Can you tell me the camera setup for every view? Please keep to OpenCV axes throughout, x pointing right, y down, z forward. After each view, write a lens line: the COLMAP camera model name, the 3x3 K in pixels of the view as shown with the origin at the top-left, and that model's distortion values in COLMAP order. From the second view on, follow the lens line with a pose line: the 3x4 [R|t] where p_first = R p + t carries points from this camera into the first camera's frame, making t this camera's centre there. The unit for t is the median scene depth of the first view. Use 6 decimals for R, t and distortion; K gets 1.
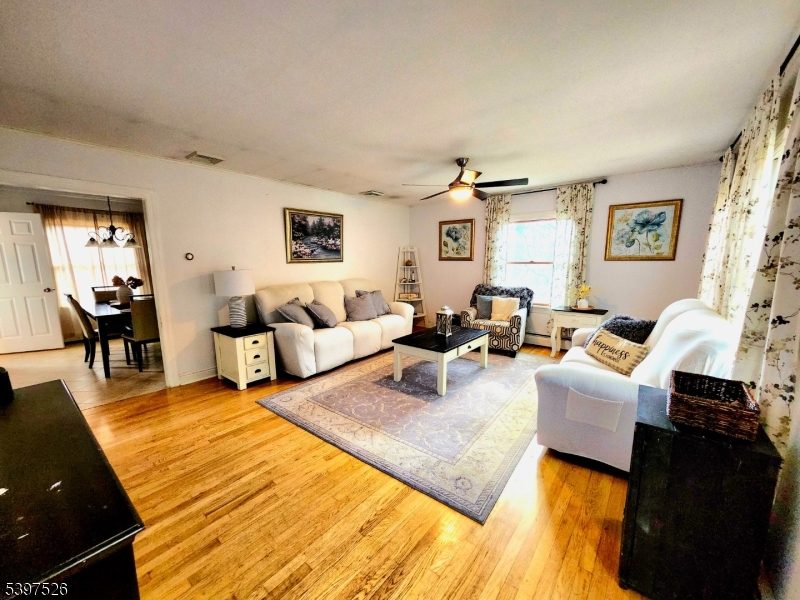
lens RADIAL K [[310.4, 0, 393.9], [0, 310.4, 304.6], [0, 0, 1]] dist [0.000743, 0.000017]
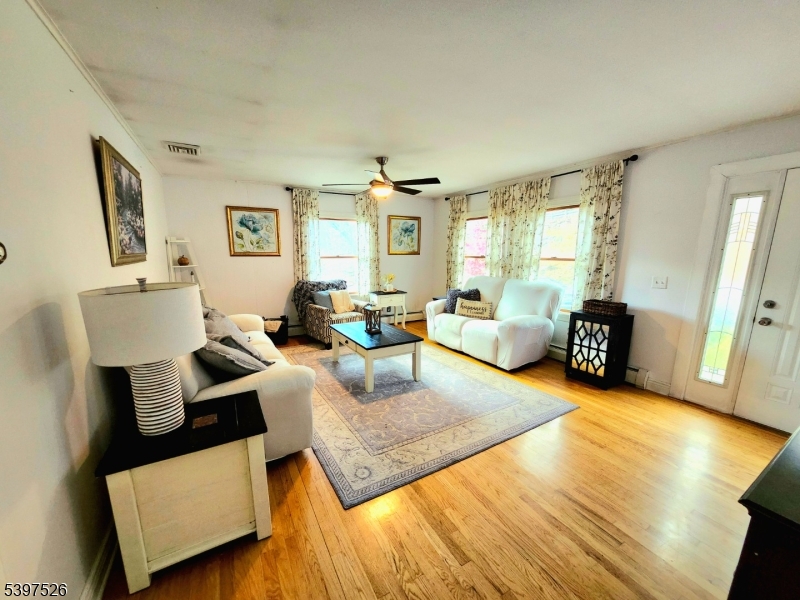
lens RADIAL K [[310.4, 0, 393.9], [0, 310.4, 304.6], [0, 0, 1]] dist [0.000743, 0.000017]
pose [[0.368816, -0.153285, 0.916776, -0.631582], [0.136215, 0.984573, 0.109822, -0.075835], [-0.919467, 0.084375, 0.384006, 0.484408]]
